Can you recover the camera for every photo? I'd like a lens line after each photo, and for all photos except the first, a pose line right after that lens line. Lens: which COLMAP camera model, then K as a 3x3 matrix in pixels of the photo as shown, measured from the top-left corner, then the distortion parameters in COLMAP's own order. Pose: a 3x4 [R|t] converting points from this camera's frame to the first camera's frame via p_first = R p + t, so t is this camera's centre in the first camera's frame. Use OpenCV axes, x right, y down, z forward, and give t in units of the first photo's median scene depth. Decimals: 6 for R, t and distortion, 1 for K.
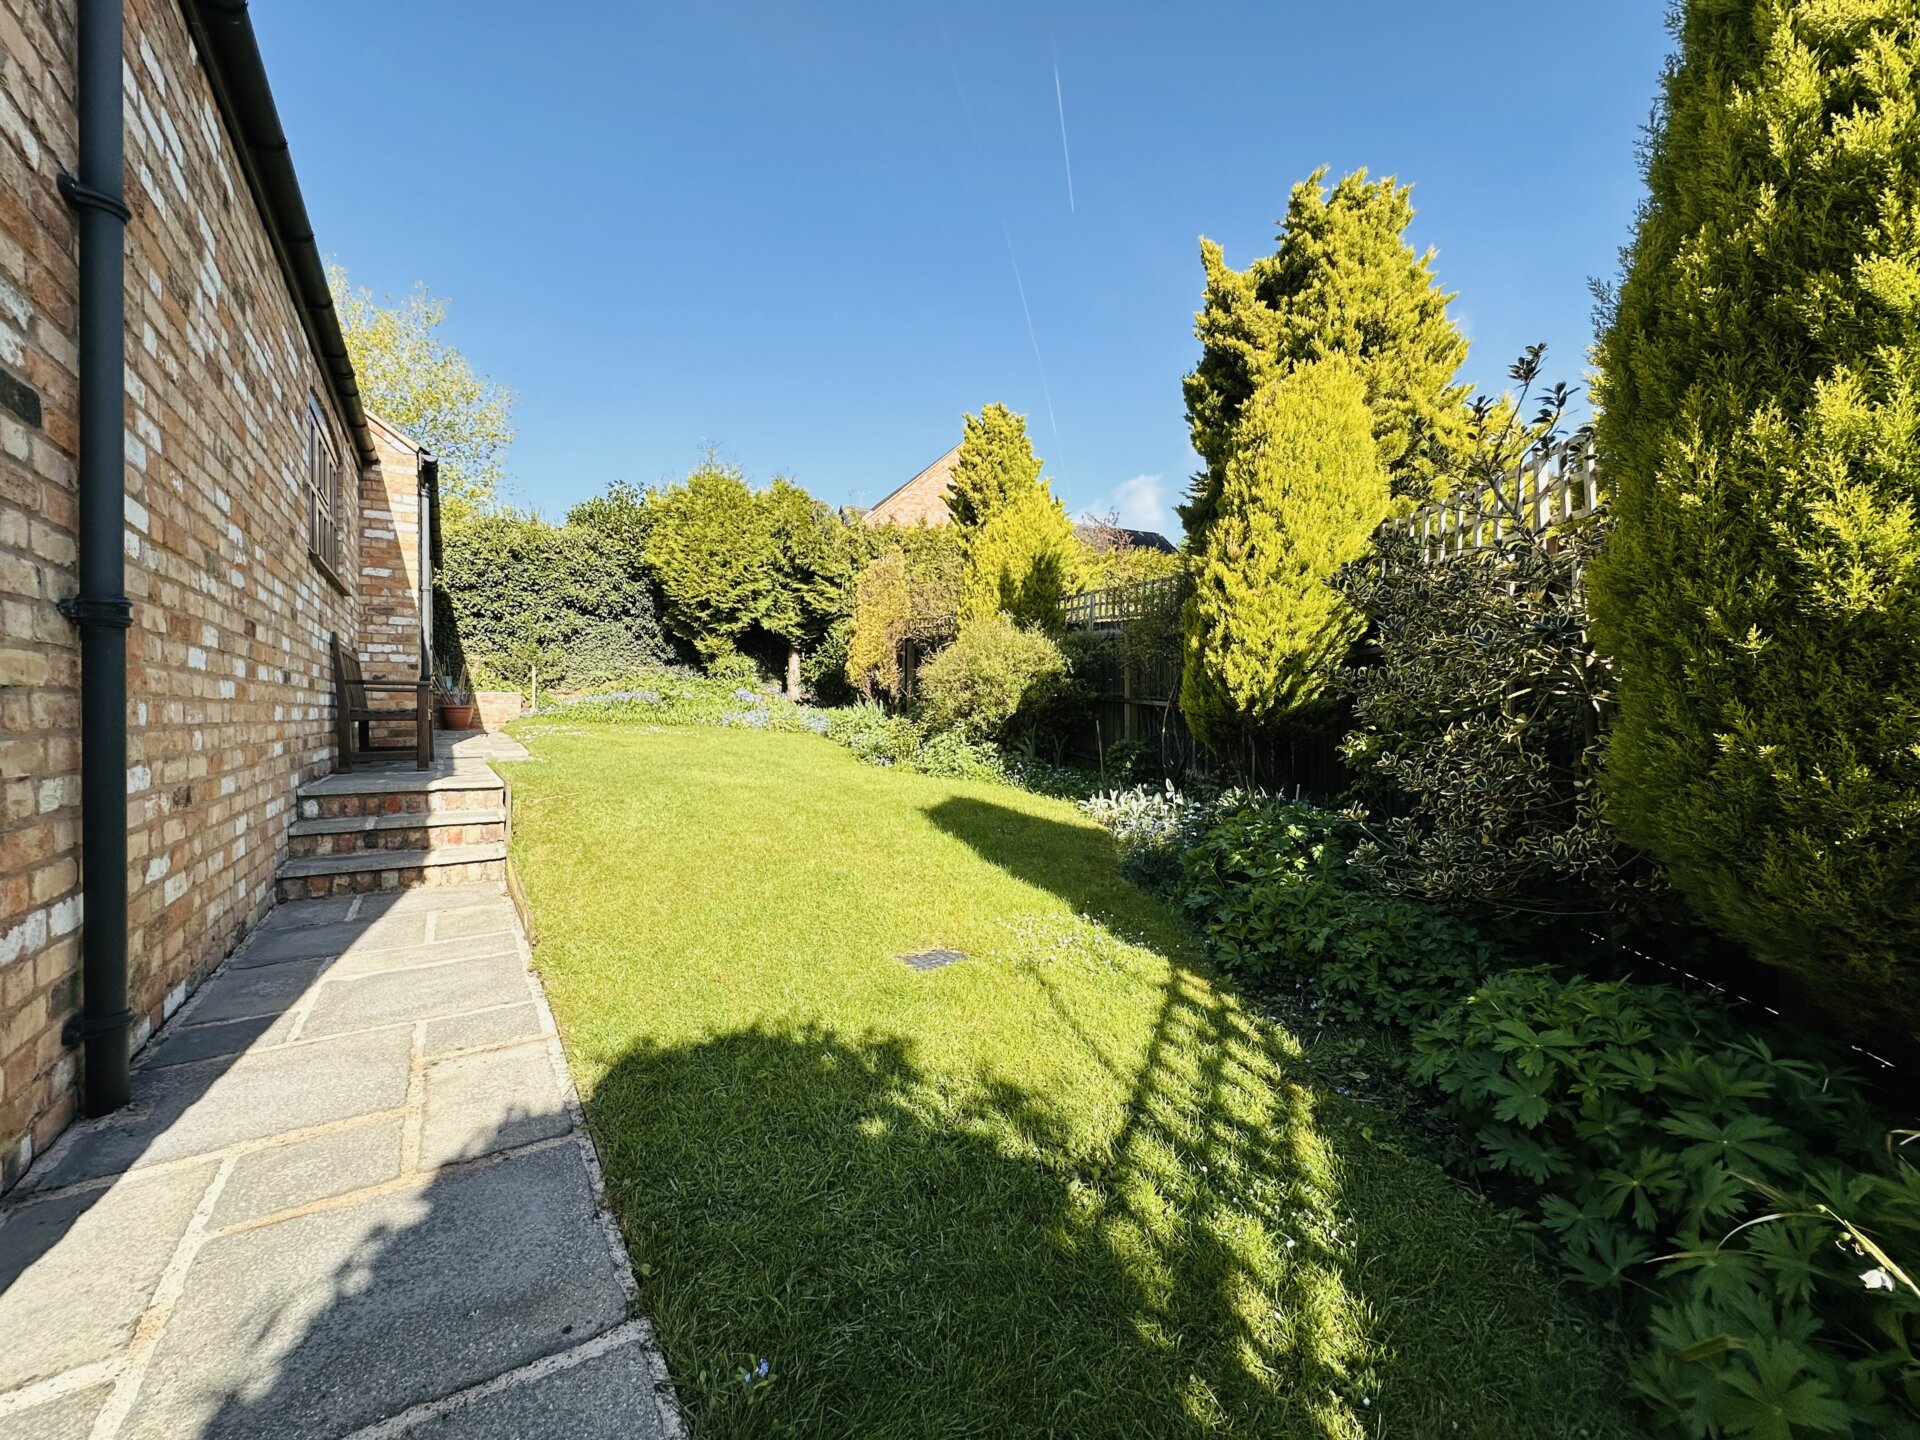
lens RADIAL K [[765.6, 0, 960.0], [0, 765.6, 720.4], [0, 0, 1]] dist [-0.002925, 0.000432]
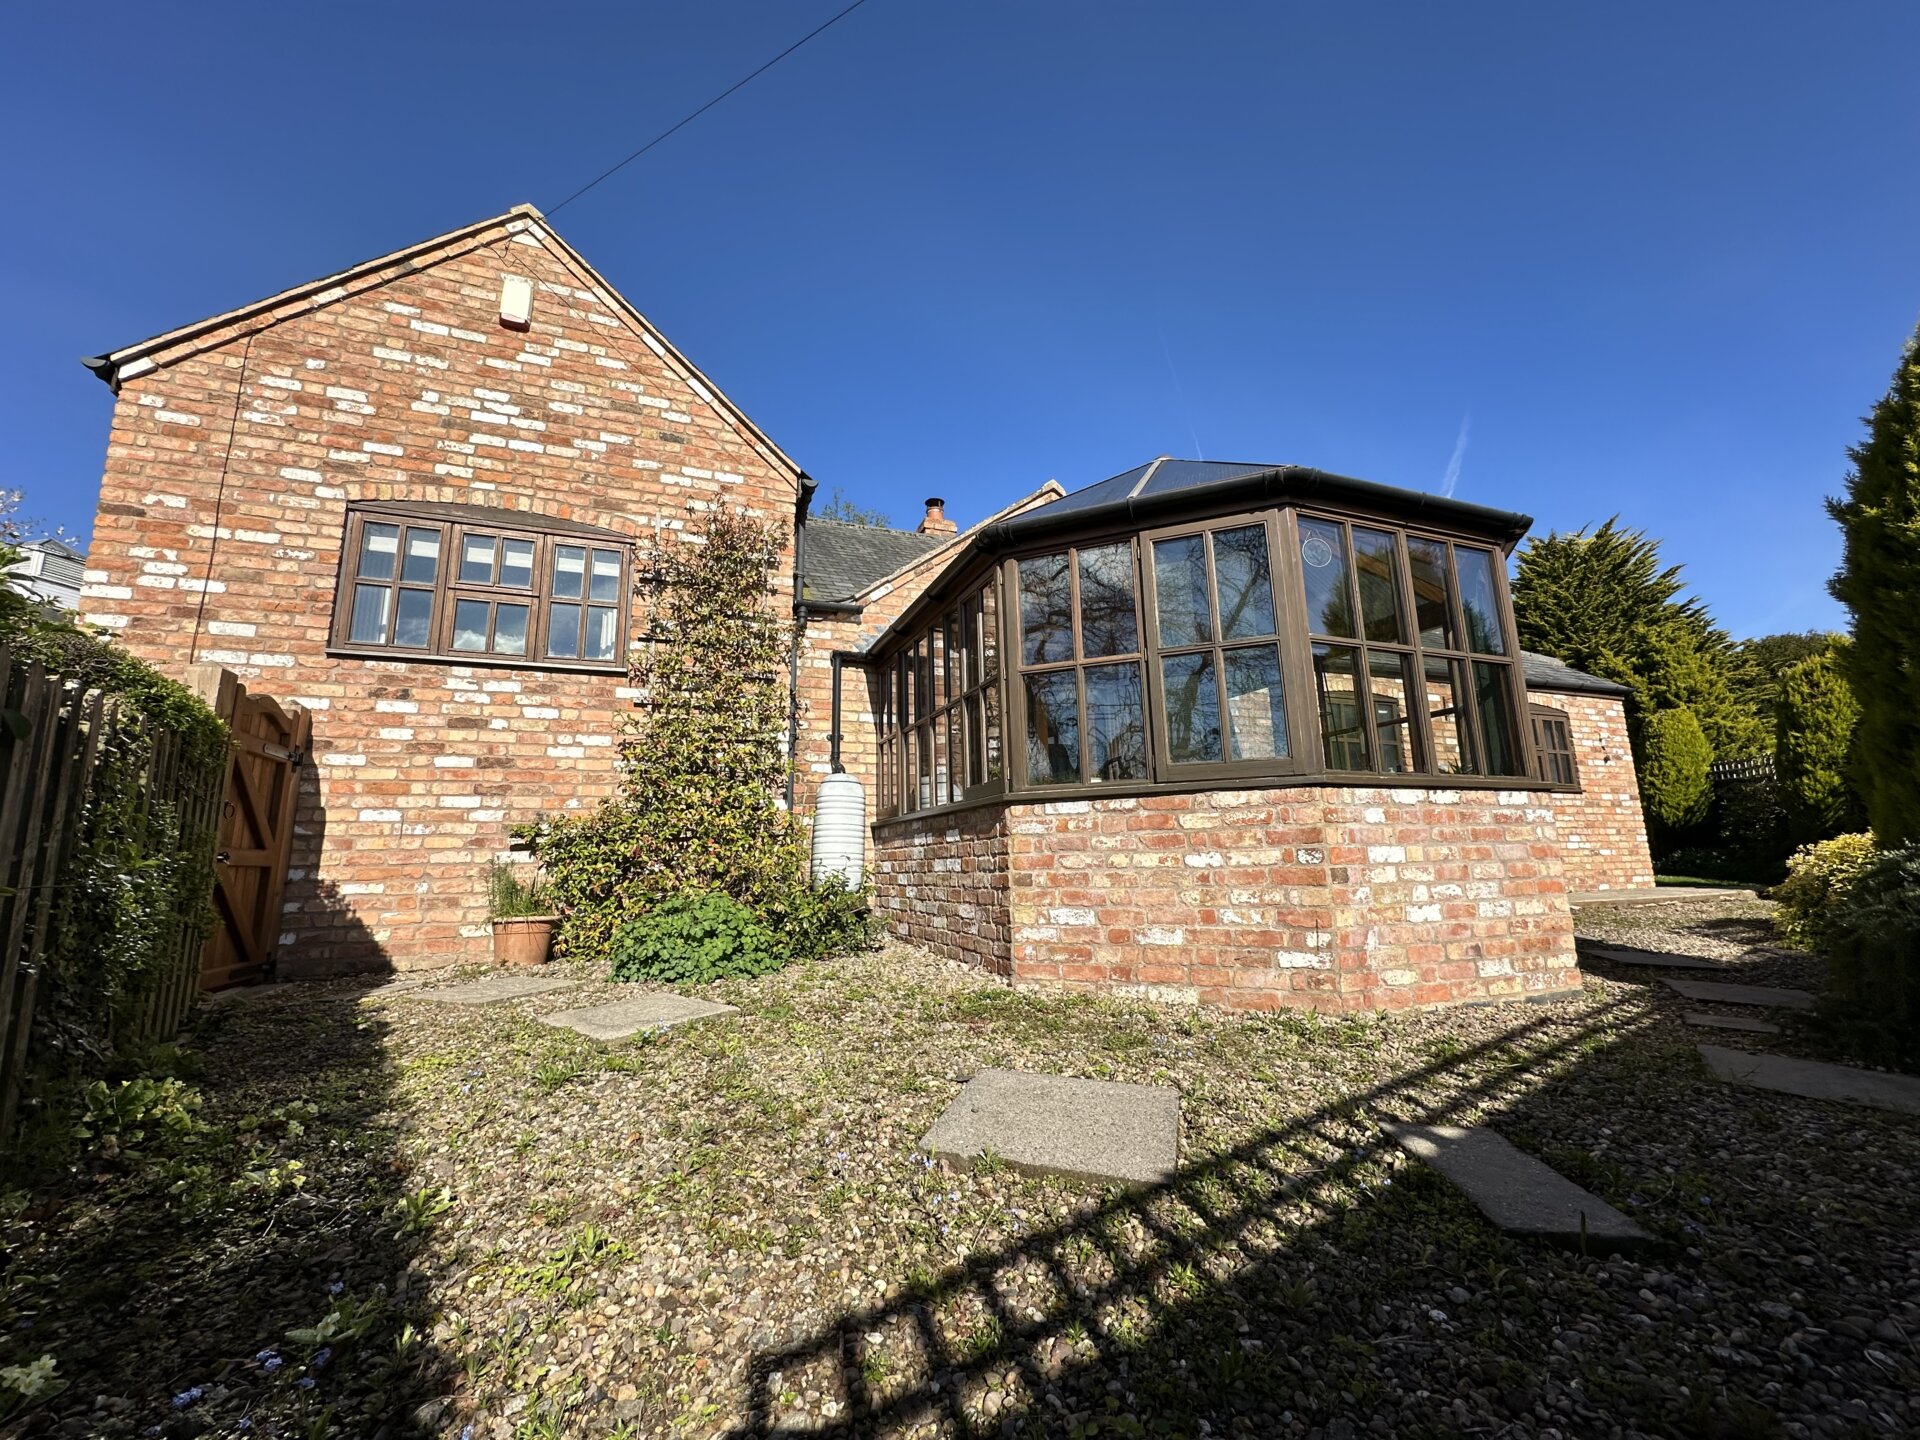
lens RADIAL K [[765.6, 0, 958.5], [0, 765.6, 716.1], [0, 0, 1]] dist [-0.002925, 0.000432]
pose [[0.980359, -0.056828, -0.188854, -1.712862], [0.022190, 0.983289, -0.180693, 0.040676], [0.195967, 0.172954, 0.965238, -2.420178]]
